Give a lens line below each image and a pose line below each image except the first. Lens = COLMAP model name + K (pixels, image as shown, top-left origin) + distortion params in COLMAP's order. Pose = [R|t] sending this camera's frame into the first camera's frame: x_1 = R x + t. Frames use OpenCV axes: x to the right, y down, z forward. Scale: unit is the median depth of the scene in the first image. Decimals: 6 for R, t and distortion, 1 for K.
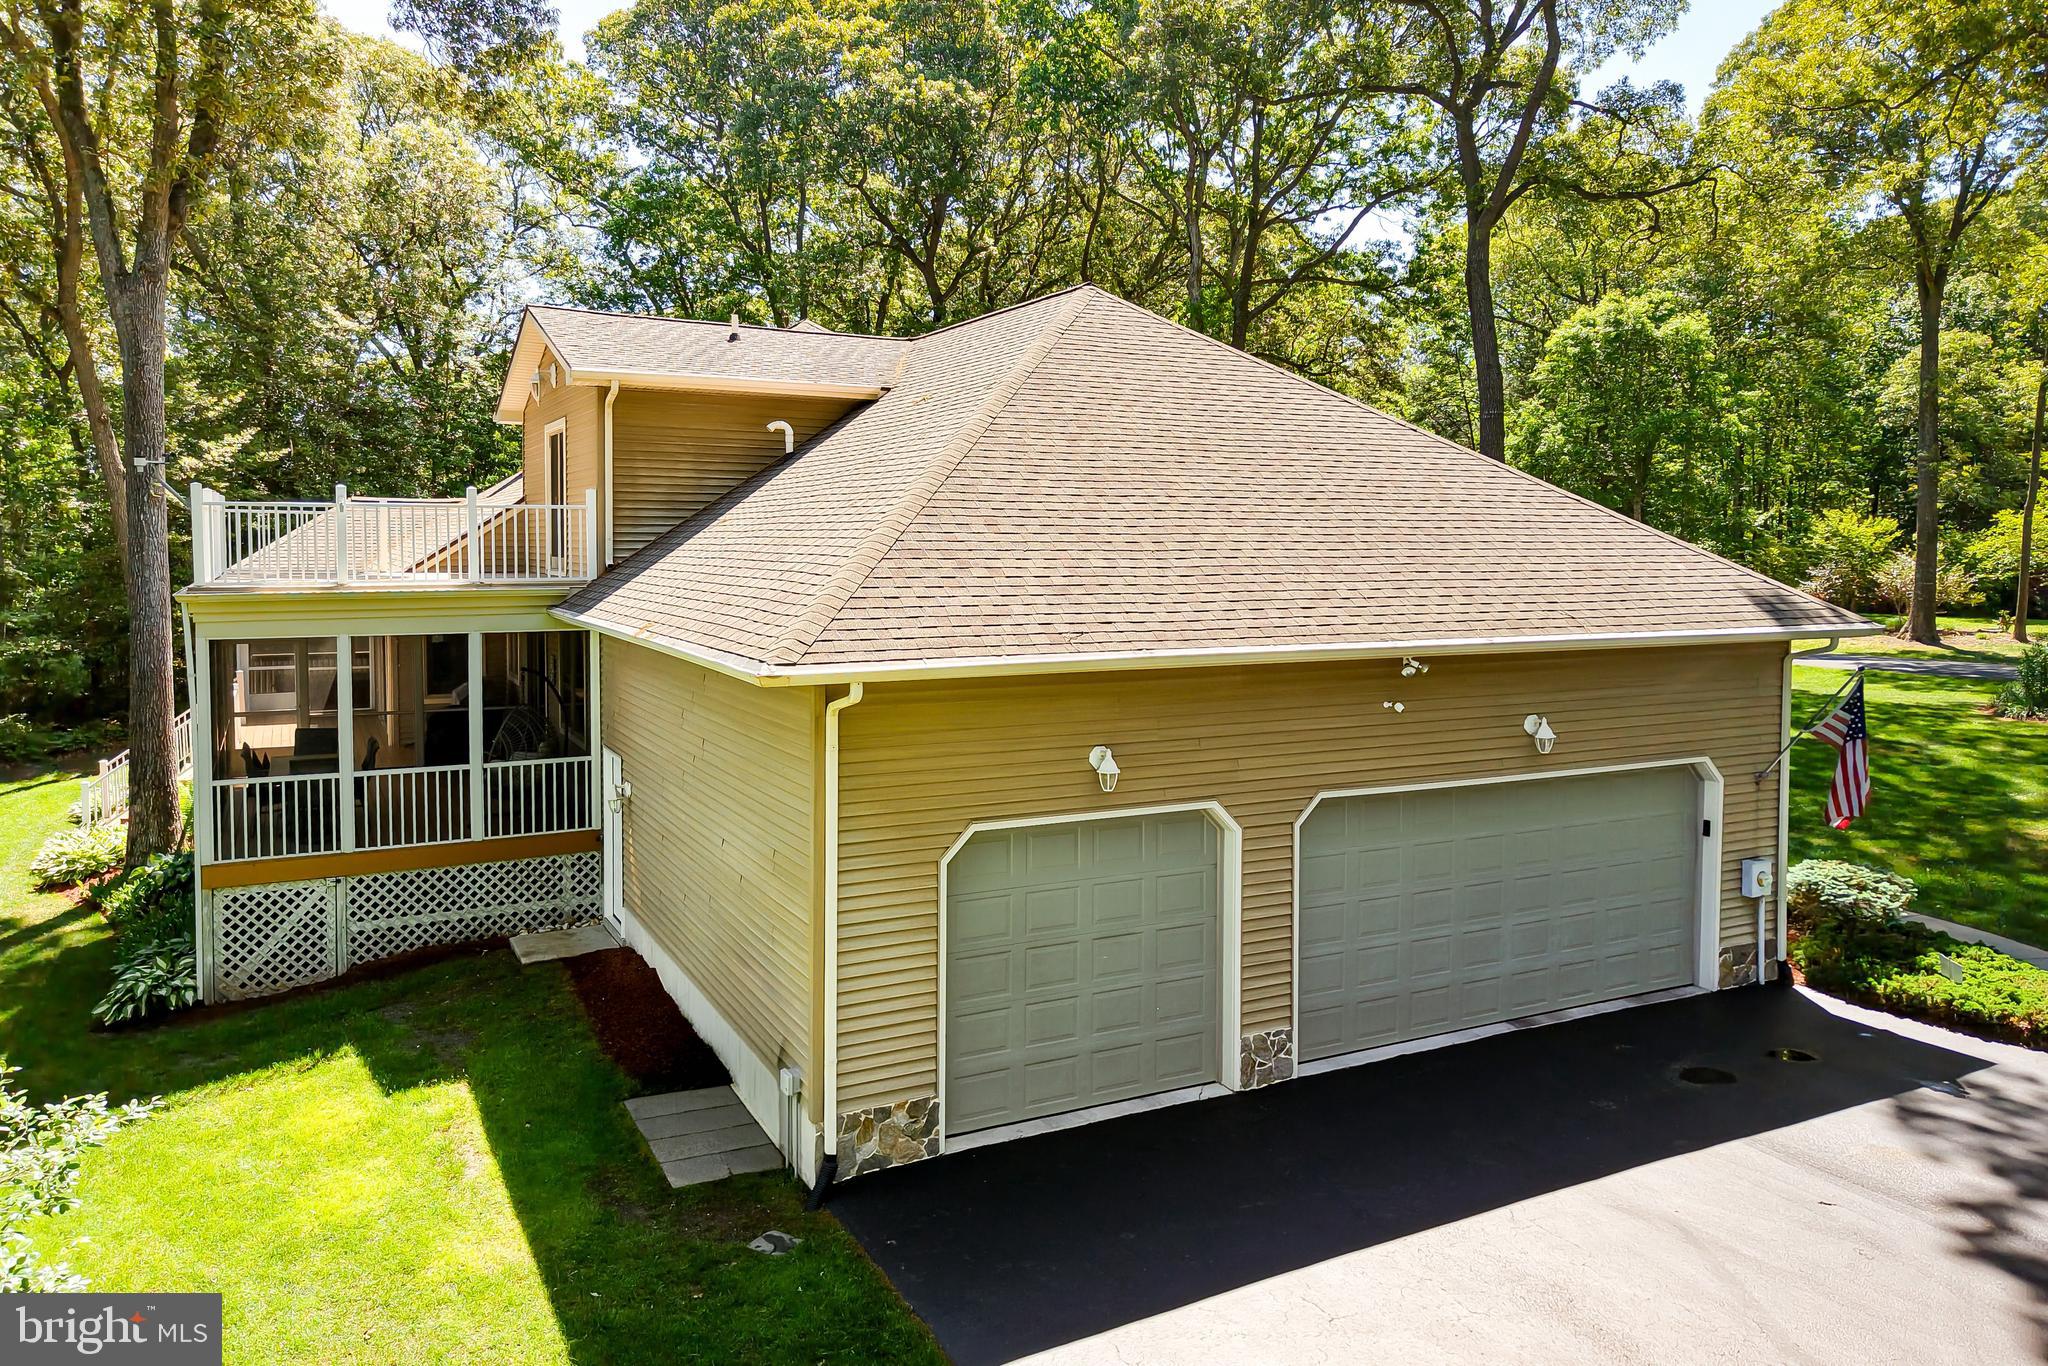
lens RADIAL K [[1401.2, 0, 1027.4], [0, 1401.2, 662.2], [0, 0, 1]] dist [0.042791, -0.006006]
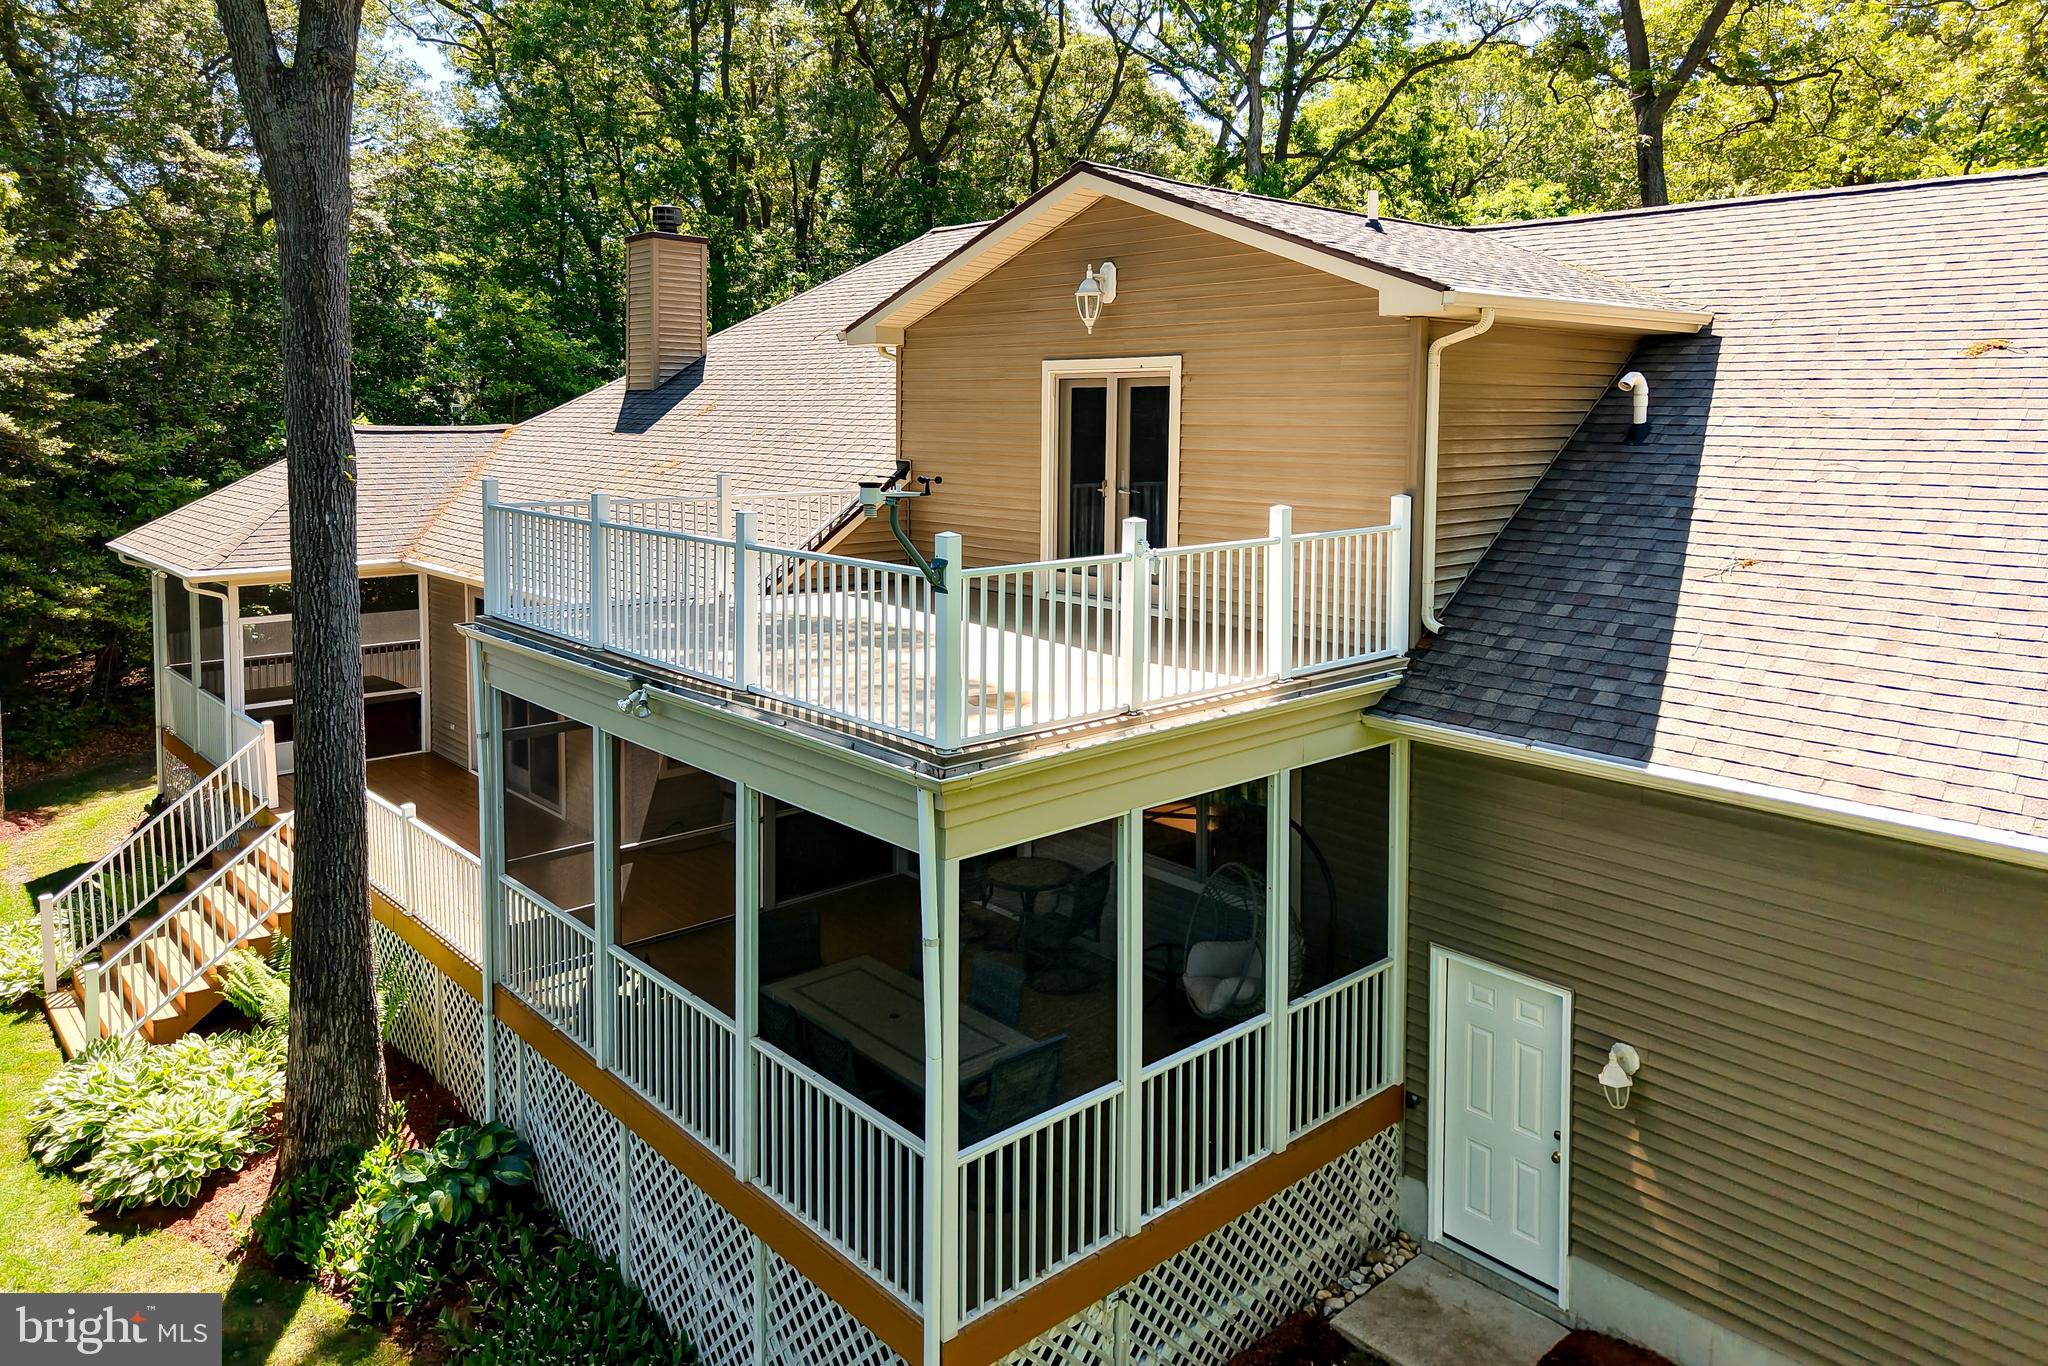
lens RADIAL K [[1401.1, 0, 1029.8], [0, 1401.1, 531.0], [0, 0, 1]] dist [0.022476, -0.000185]
pose [[0.964387, -0.019488, 0.263775, -0.616896], [0.018288, 0.999808, 0.007005, -0.117324], [-0.263861, -0.001932, 0.964559, 0.499320]]
